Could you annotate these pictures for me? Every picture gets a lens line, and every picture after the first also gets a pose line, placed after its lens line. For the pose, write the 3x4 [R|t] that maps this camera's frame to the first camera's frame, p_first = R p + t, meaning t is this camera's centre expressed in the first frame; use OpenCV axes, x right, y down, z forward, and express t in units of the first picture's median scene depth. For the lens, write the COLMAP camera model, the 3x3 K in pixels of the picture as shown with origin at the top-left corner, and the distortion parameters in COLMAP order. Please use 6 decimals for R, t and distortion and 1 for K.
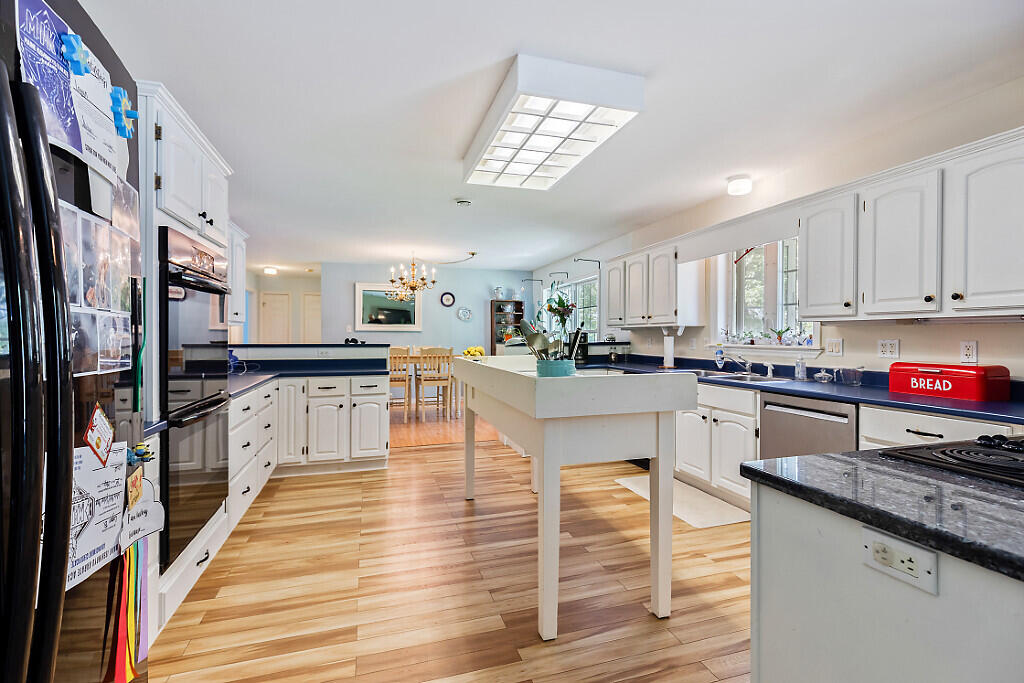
lens RADIAL K [[461.5, 0, 510.3], [0, 461.5, 339.6], [0, 0, 1]] dist [0.000546, -0.000341]
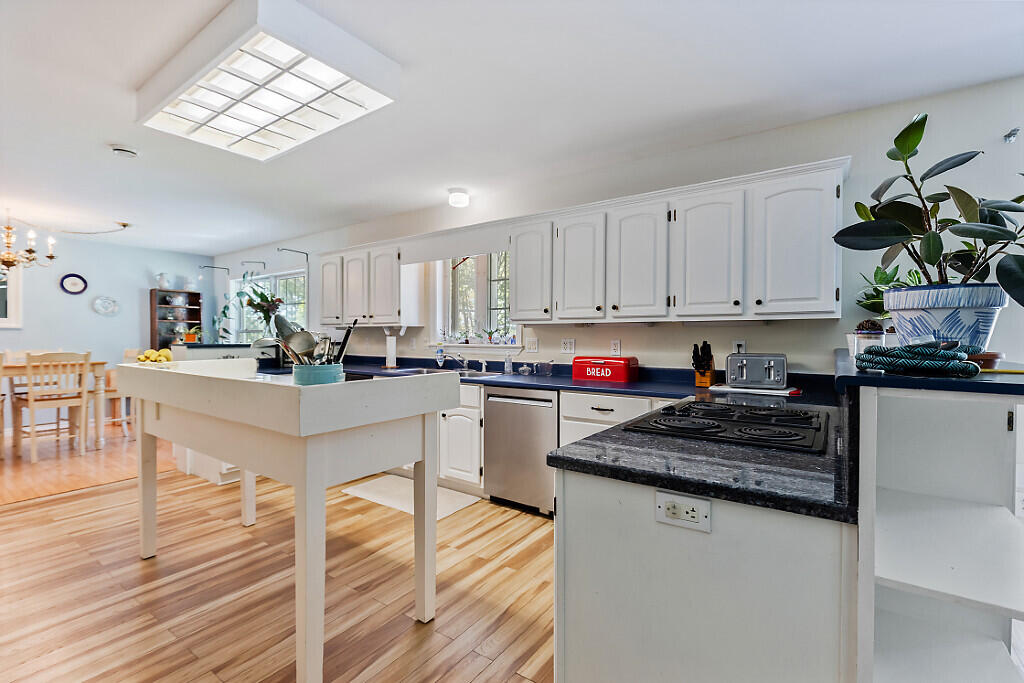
lens RADIAL K [[457.6, 0, 512.0], [0, 457.6, 341.5], [0, 0, 1]] dist [0.002959, -0.000668]
pose [[0.793469, -0.005640, 0.608584, -0.072236], [0.003156, 0.999982, 0.005152, -0.000021], [-0.608602, -0.002167, 0.793472, 0.069541]]
